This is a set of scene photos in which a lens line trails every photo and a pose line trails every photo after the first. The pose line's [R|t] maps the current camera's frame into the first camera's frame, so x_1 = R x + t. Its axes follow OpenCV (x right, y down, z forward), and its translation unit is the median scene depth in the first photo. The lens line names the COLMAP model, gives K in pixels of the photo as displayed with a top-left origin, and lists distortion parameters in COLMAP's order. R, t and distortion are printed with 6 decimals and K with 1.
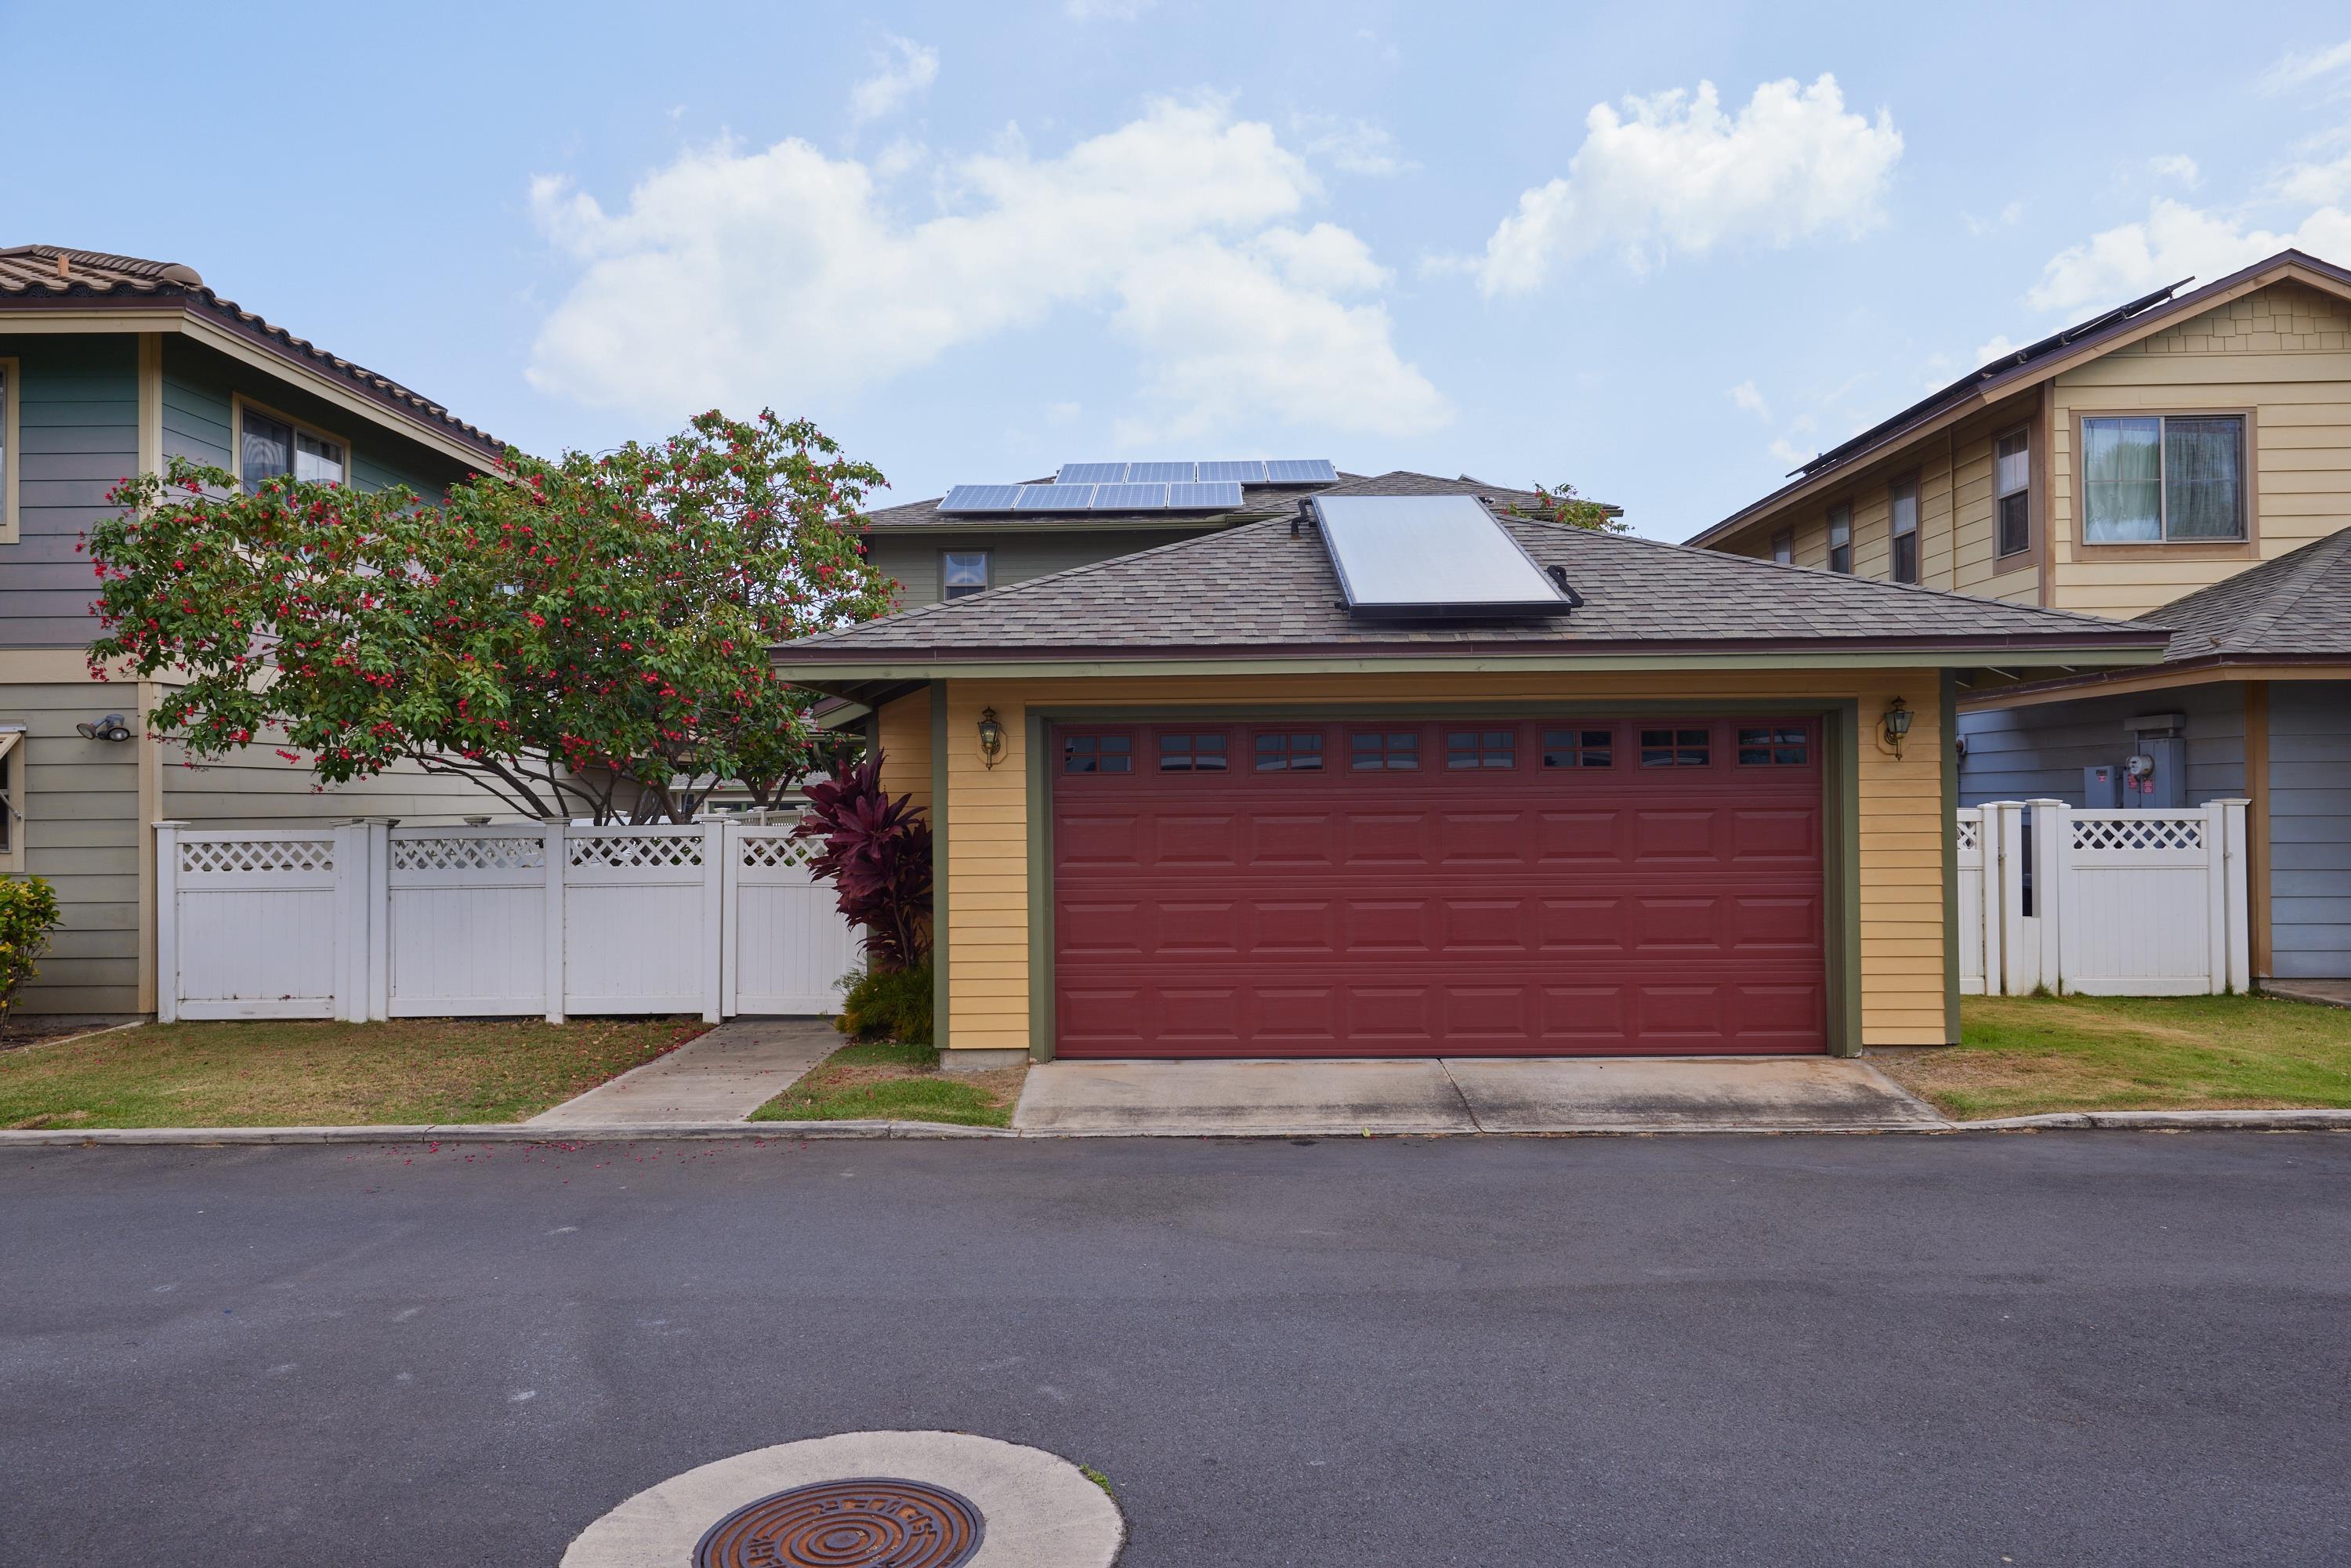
lens RADIAL K [[1530.0, 0, 1182.1], [0, 1530.0, 795.0], [0, 0, 1]] dist [0.002011, 0.000114]
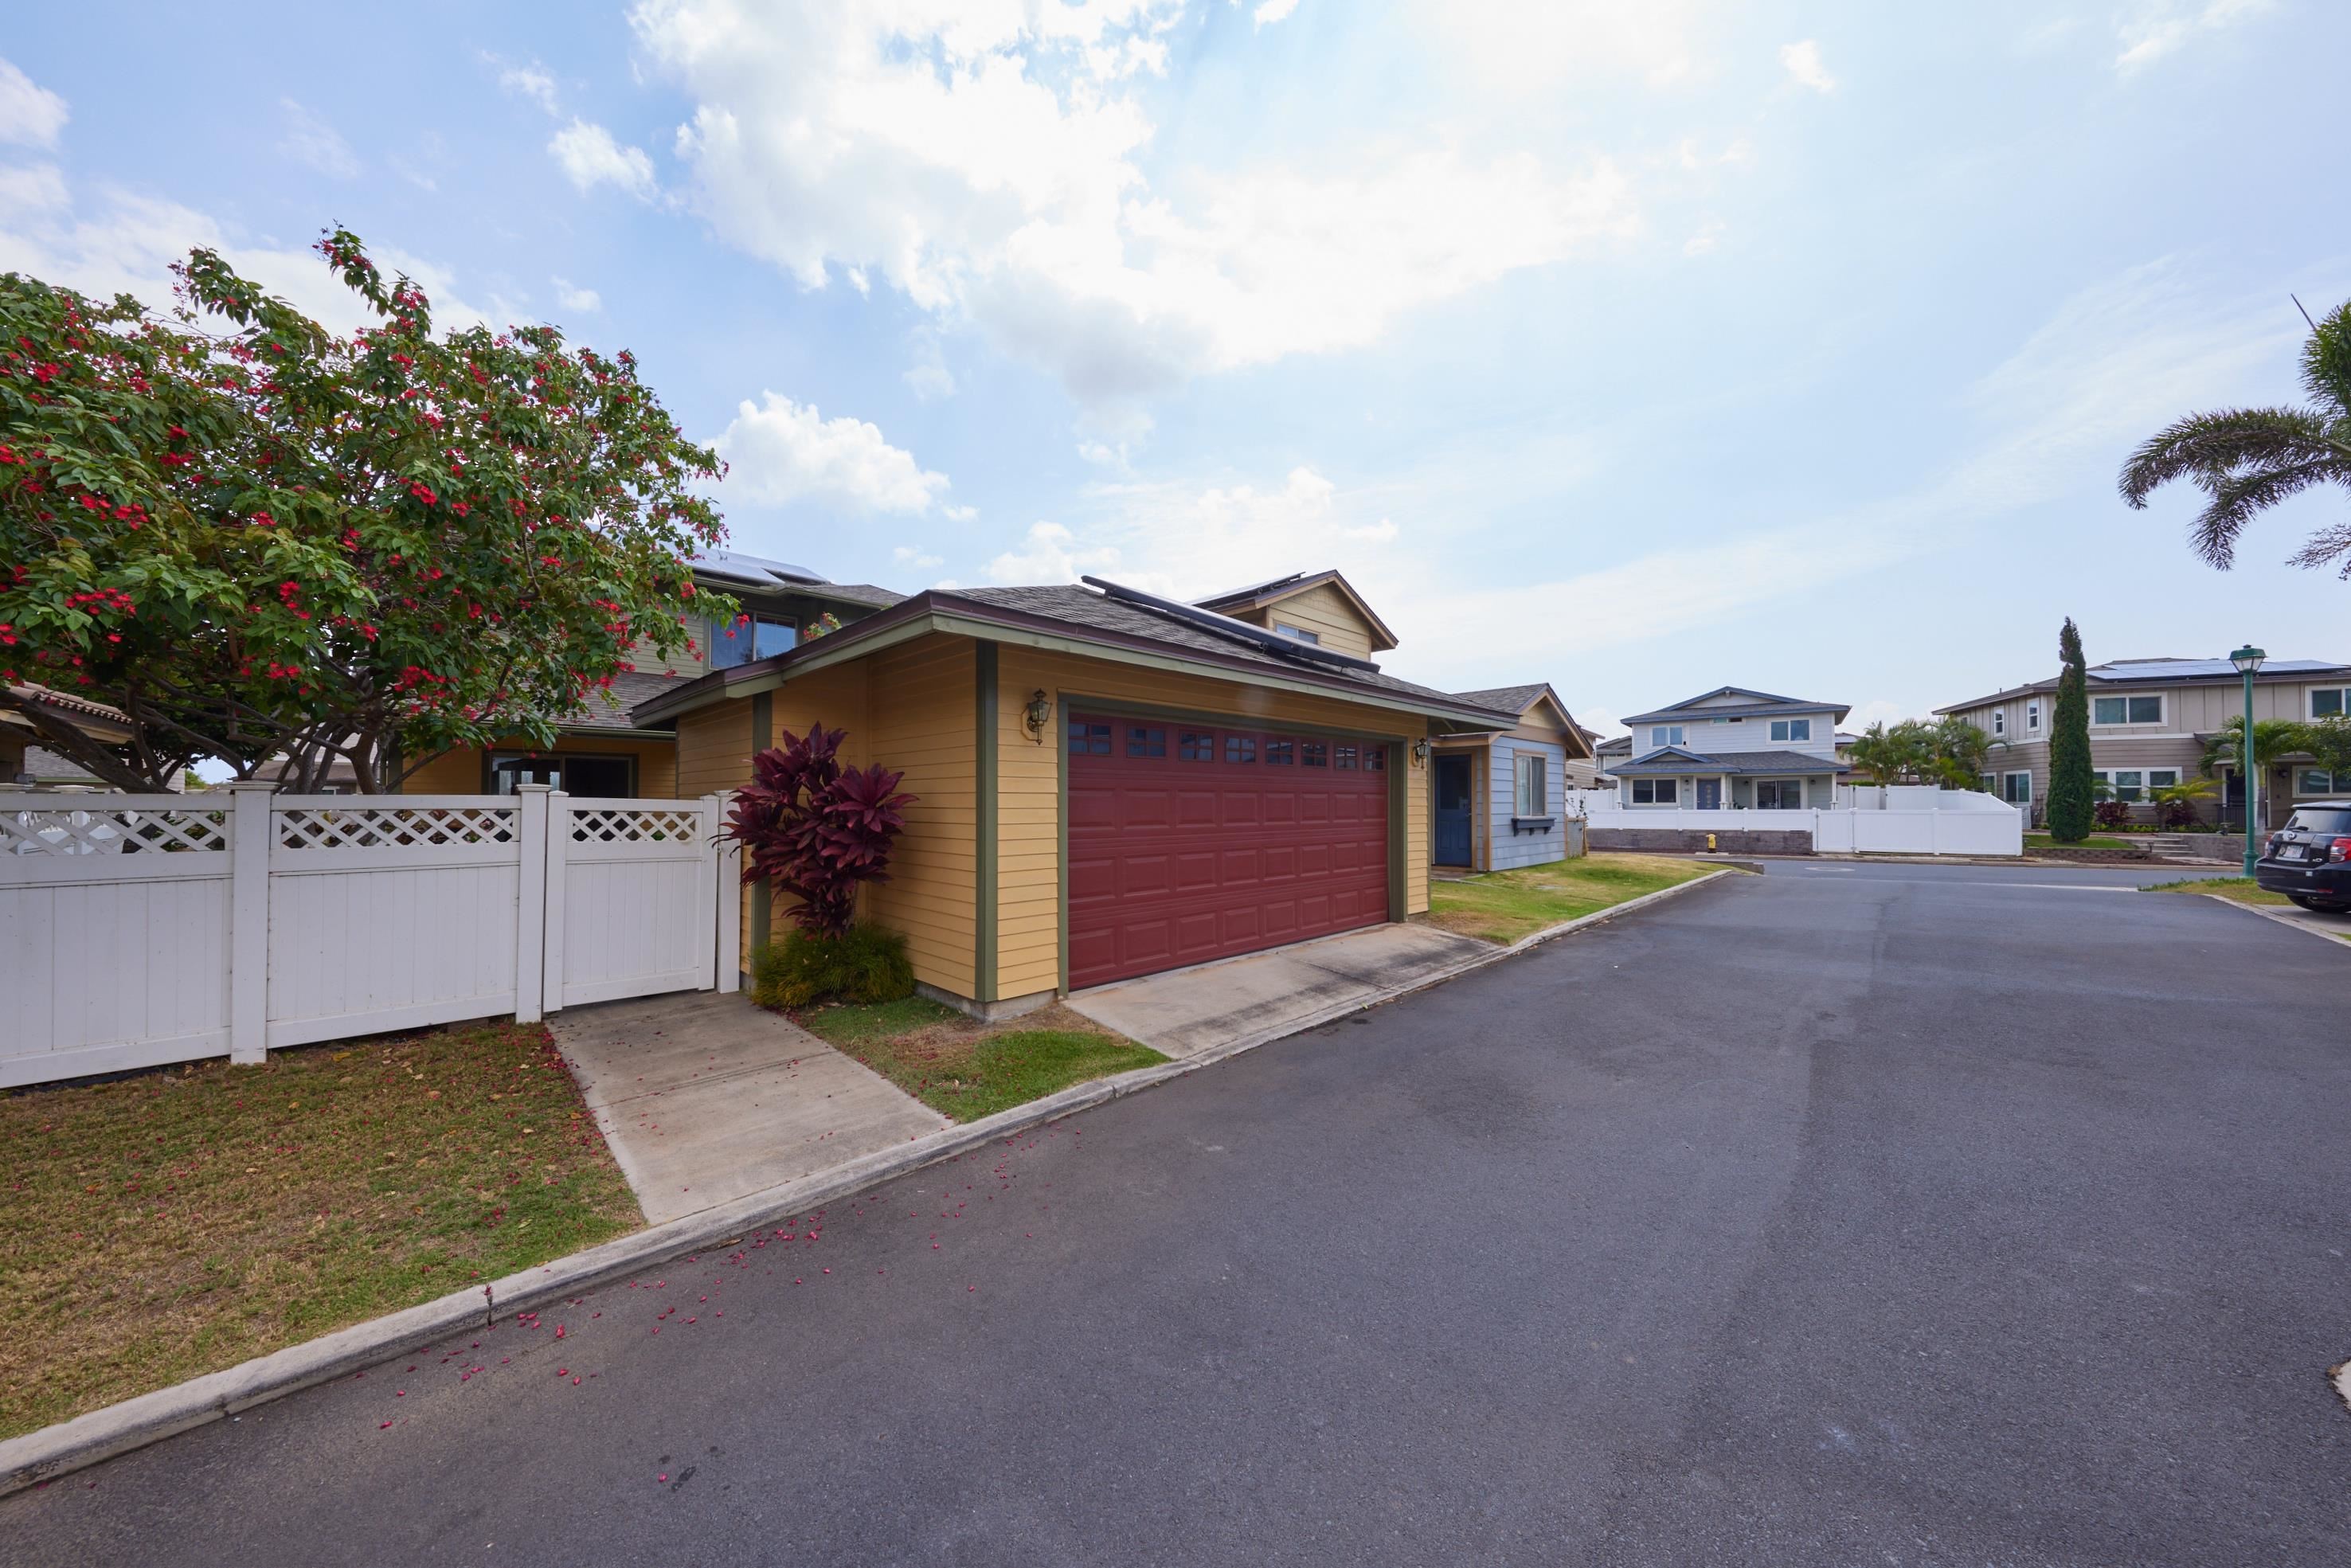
lens RADIAL K [[758.0, 0, 1178.2], [0, 758.0, 793.6], [0, 0, 1]] dist [-0.002424, -0.000481]
pose [[0.694314, 0.018056, 0.719446, -0.448475], [-0.009687, 0.999829, -0.015744, 0.026647], [-0.719607, 0.003962, 0.694370, 0.532805]]
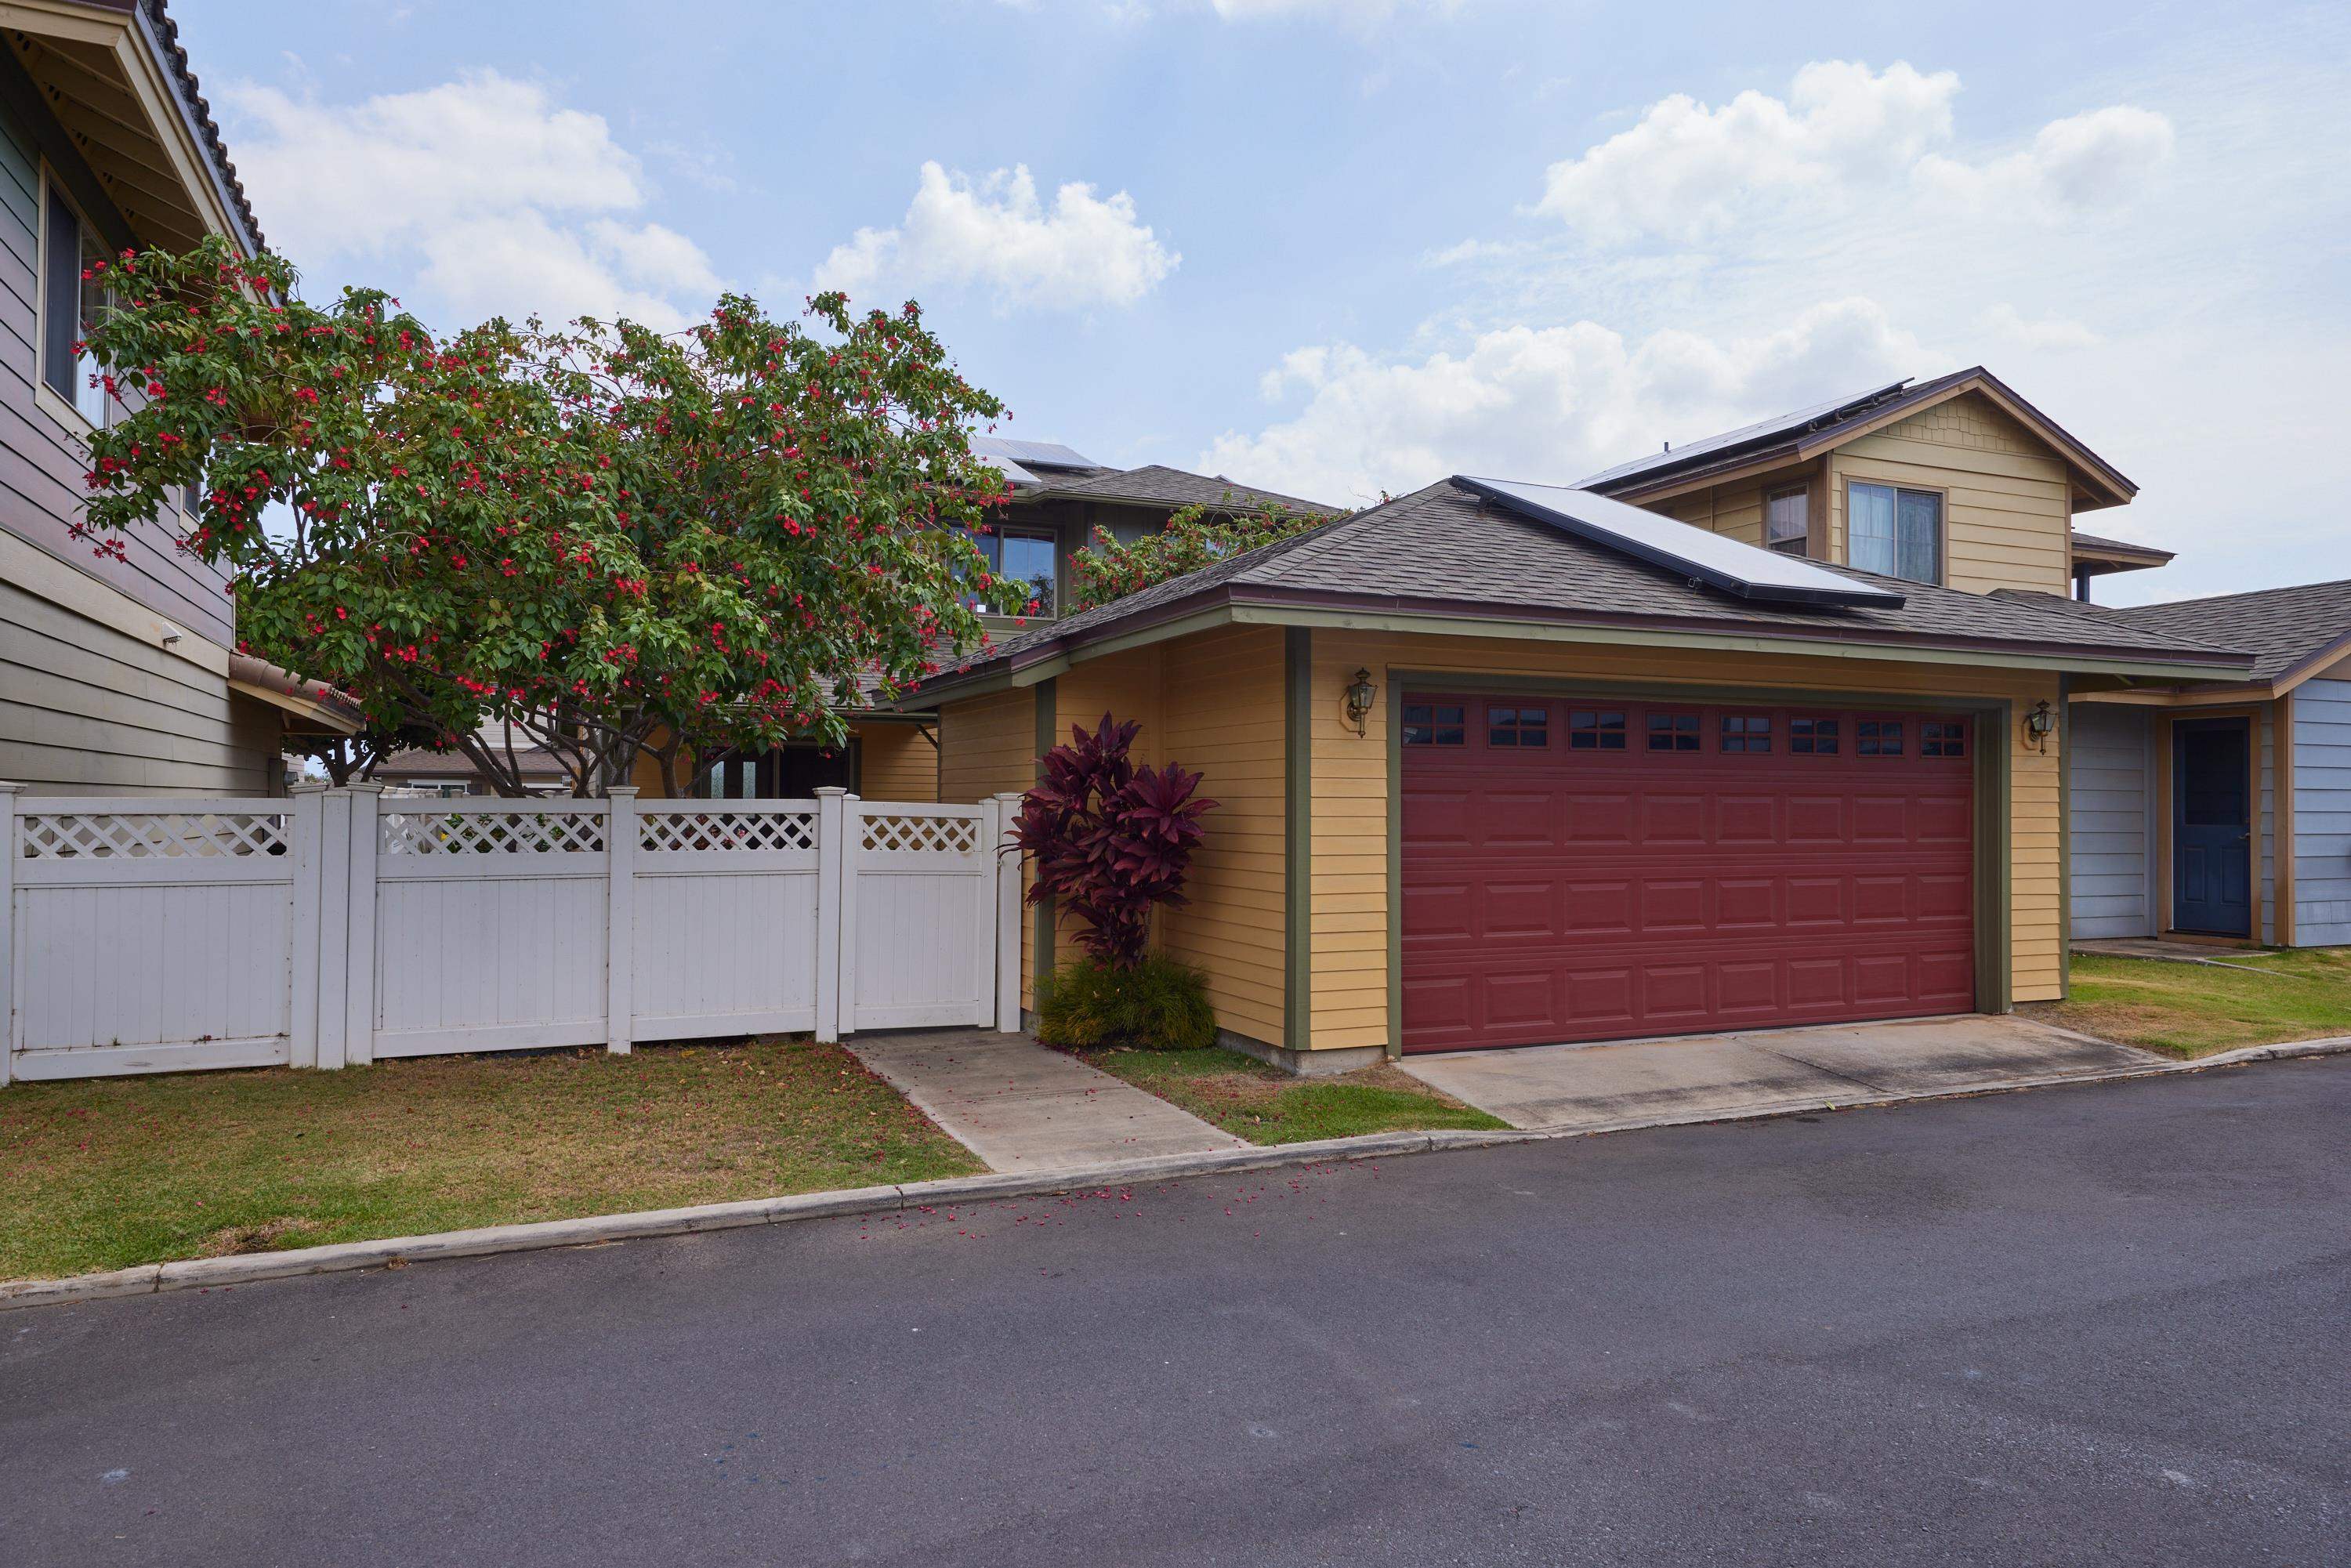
lens RADIAL K [[1487.8, 0, 1162.8], [0, 1487.8, 773.1], [0, 0, 1]] dist [-0.004645, -0.004833]
pose [[0.911096, 0.022060, 0.411603, -0.585930], [-0.014358, 0.999659, -0.021795, 0.024775], [-0.411944, 0.013947, 0.911102, 0.244733]]
